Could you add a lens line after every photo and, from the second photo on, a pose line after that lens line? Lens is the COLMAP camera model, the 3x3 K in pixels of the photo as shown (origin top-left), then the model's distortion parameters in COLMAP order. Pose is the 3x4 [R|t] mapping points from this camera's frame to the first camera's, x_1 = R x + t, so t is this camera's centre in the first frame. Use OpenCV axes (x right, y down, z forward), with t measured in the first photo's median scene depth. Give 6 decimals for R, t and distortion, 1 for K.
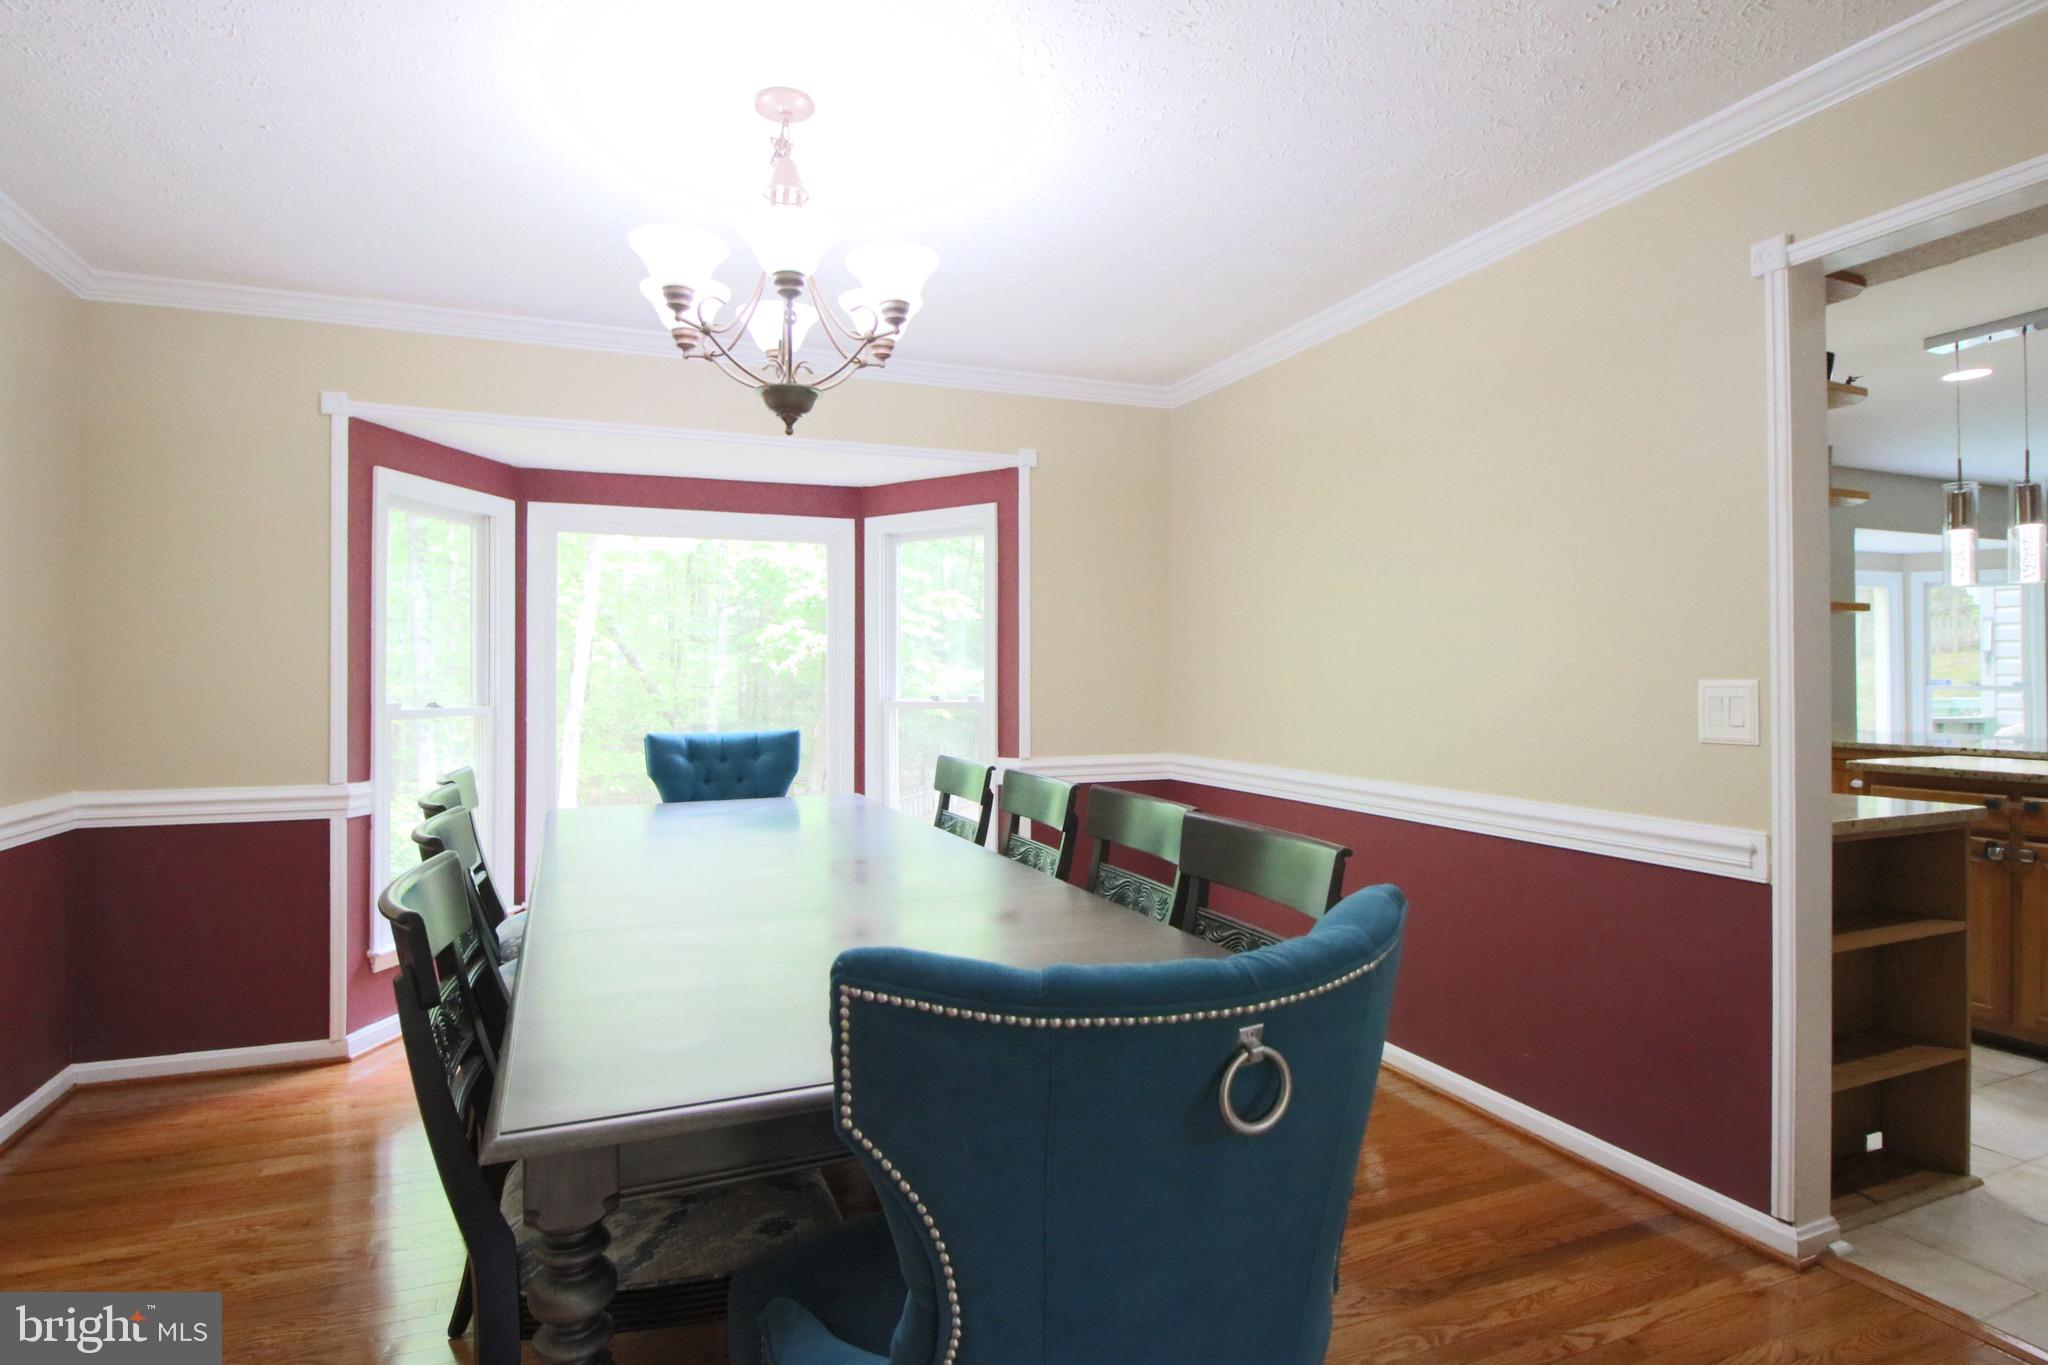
lens RADIAL K [[1065.7, 0, 1028.8], [0, 1065.7, 671.0], [0, 0, 1]] dist [-0.014654, -0.000681]
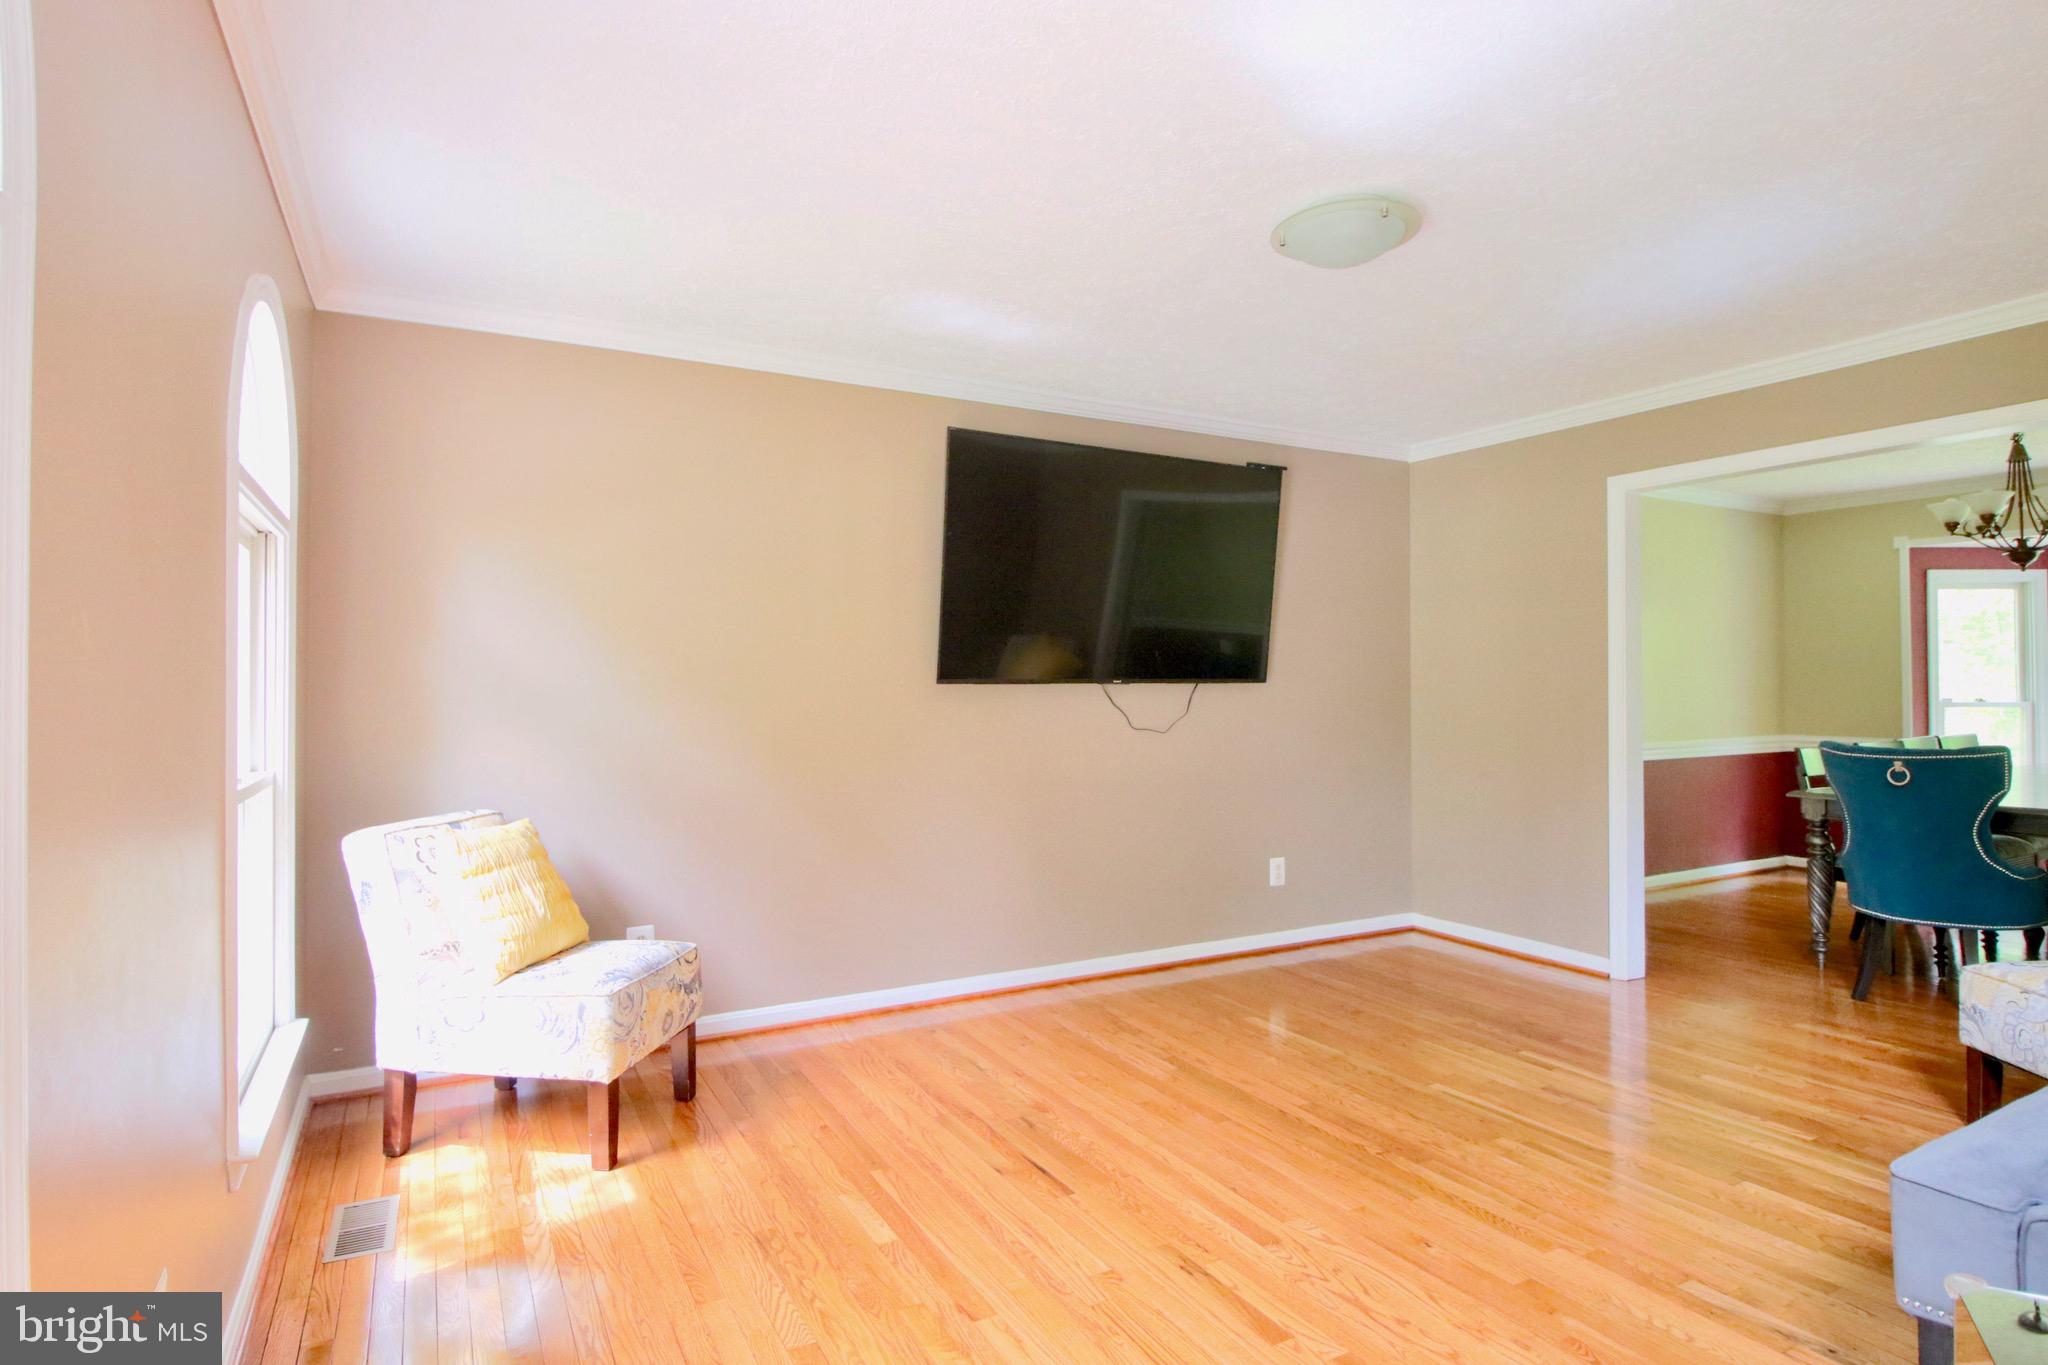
lens RADIAL K [[1065.7, 0, 1028.8], [0, 1065.7, 671.0], [0, 0, 1]] dist [-0.014654, -0.000681]
pose [[0.117725, -0.007285, -0.993019, 1.070566], [0.004360, 0.999967, -0.006819, -0.011188], [0.993037, -0.003527, 0.117753, -0.812010]]
